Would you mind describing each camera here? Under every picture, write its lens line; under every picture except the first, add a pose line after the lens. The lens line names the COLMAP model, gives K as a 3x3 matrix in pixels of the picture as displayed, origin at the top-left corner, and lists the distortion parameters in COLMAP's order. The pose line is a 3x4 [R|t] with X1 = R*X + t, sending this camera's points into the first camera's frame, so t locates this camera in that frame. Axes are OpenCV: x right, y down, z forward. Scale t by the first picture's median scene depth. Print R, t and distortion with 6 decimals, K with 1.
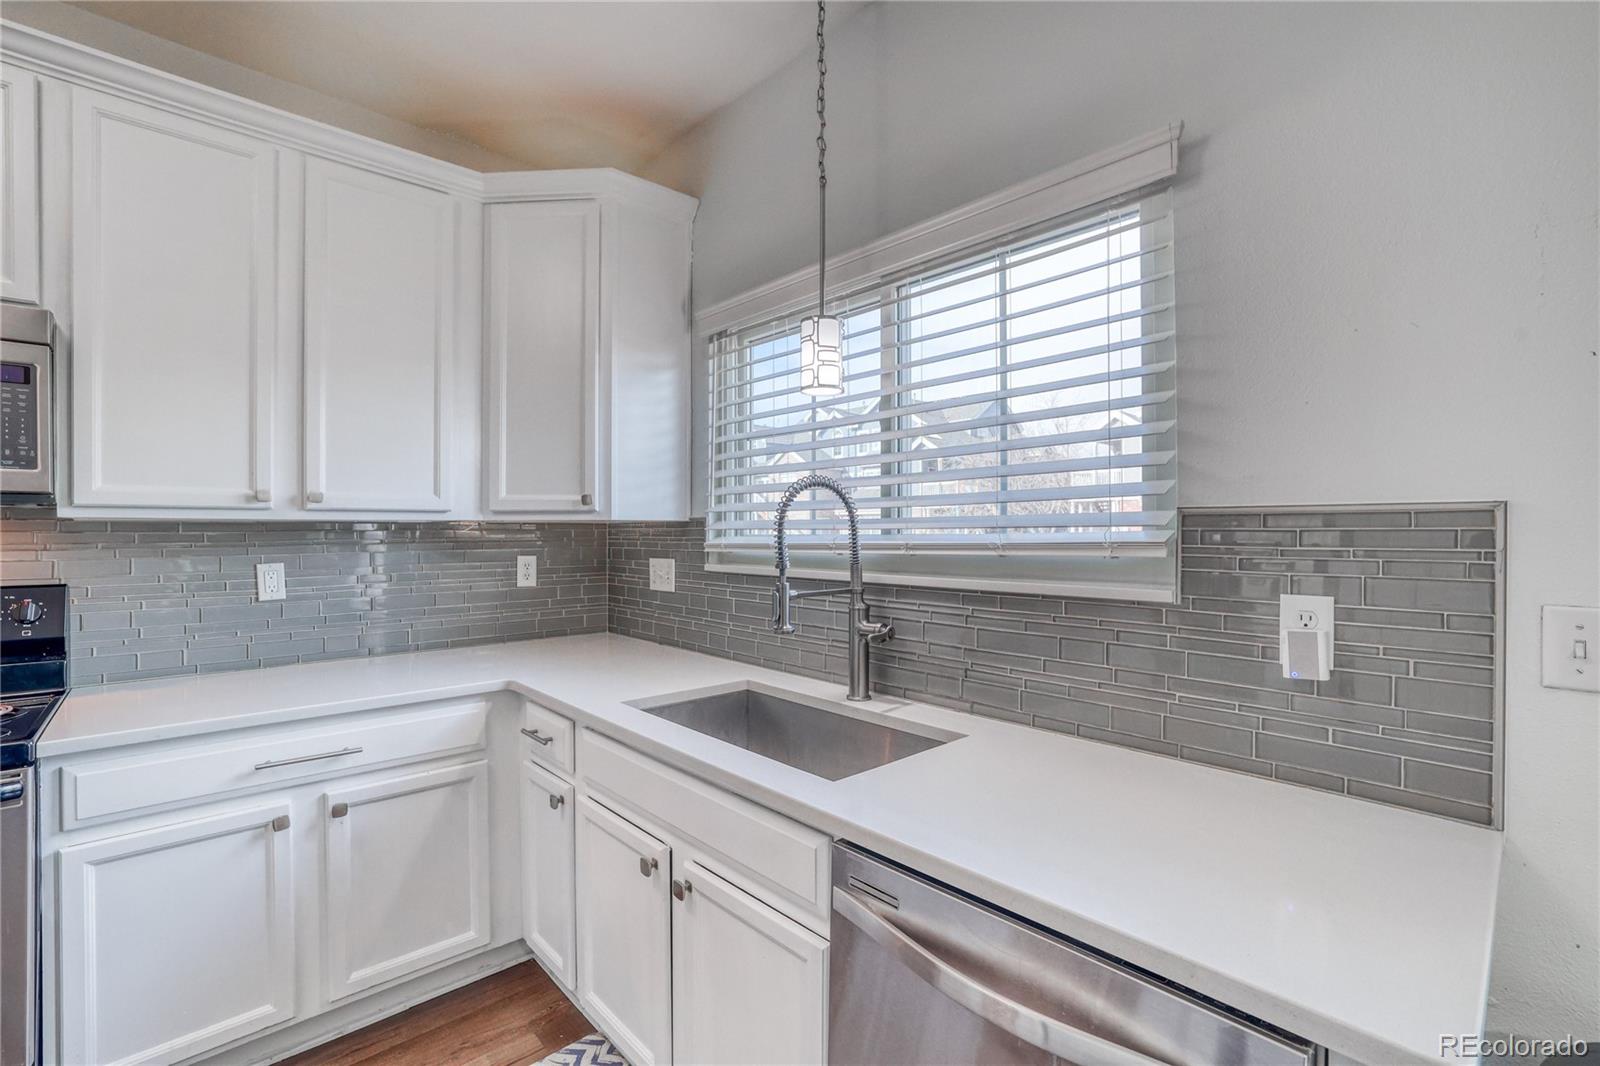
lens RADIAL K [[692.9, 0, 754.2], [0, 692.9, 520.4], [0, 0, 1]] dist [-0.025736, 0.001243]
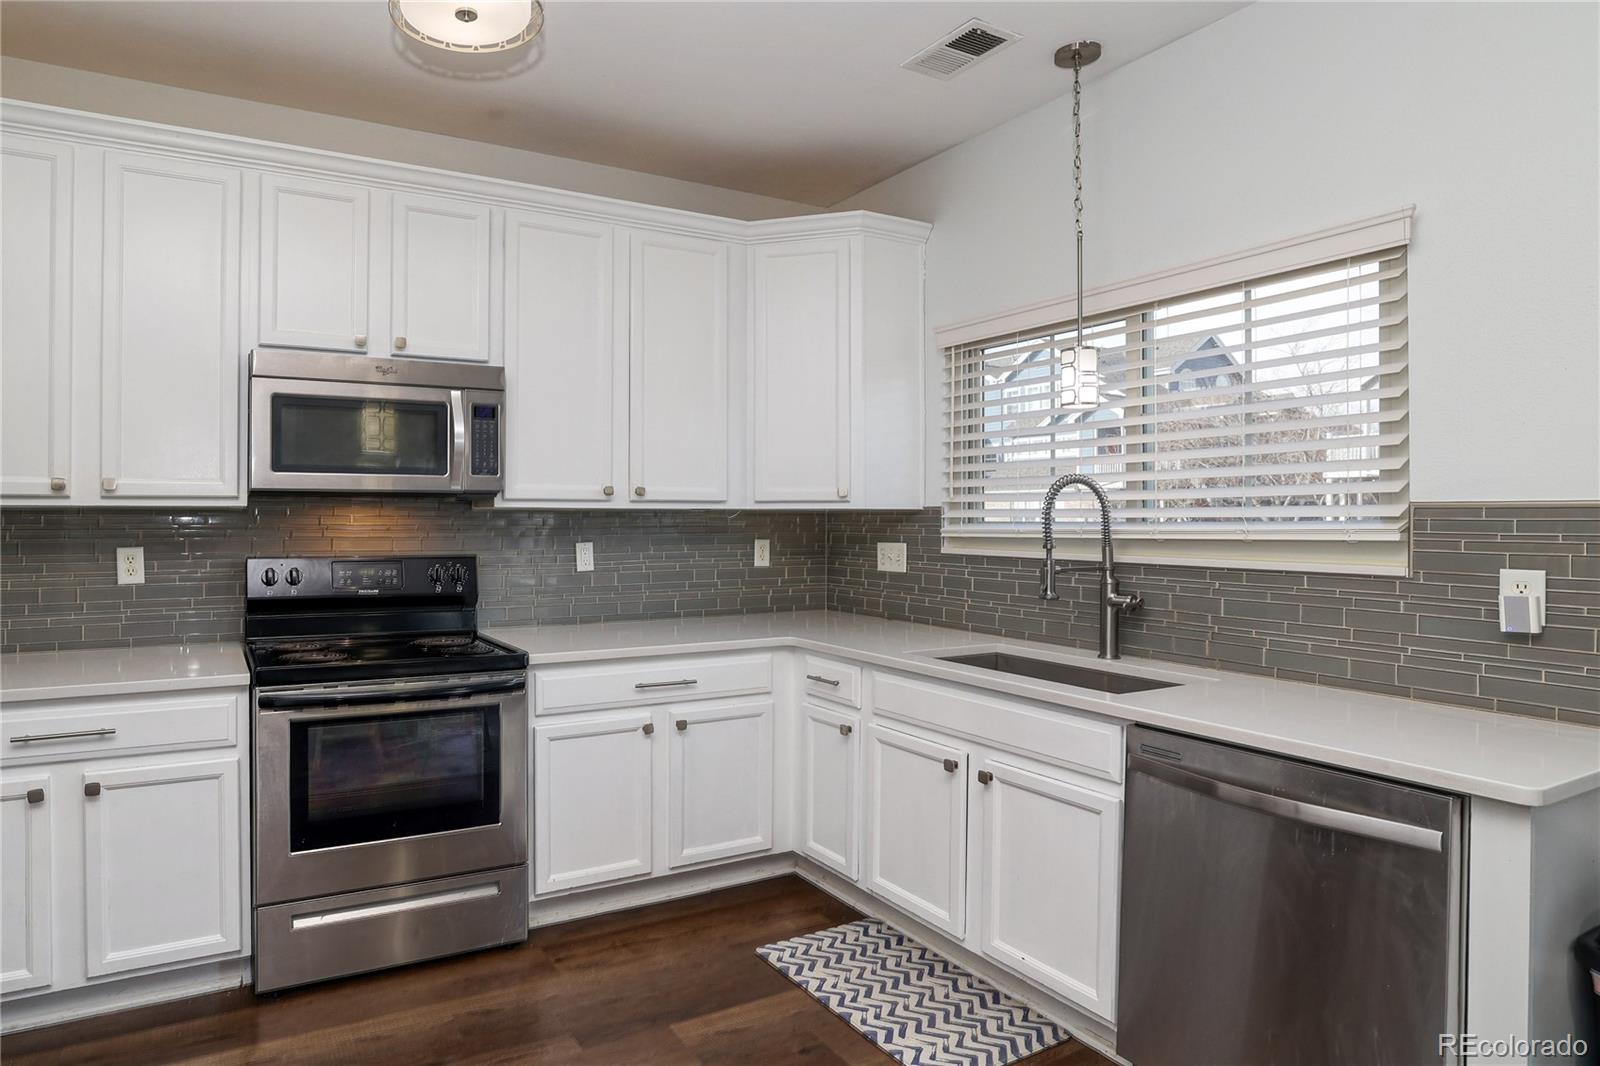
lens RADIAL K [[851.6, 0, 615.2], [0, 851.6, 506.1], [0, 0, 1]] dist [-0.019144, 0.001567]
pose [[0.959750, -0.000479, -0.280854, -0.259539], [0.001126, 0.999997, 0.002143, -0.011065], [0.280852, -0.002373, 0.959748, -0.645606]]
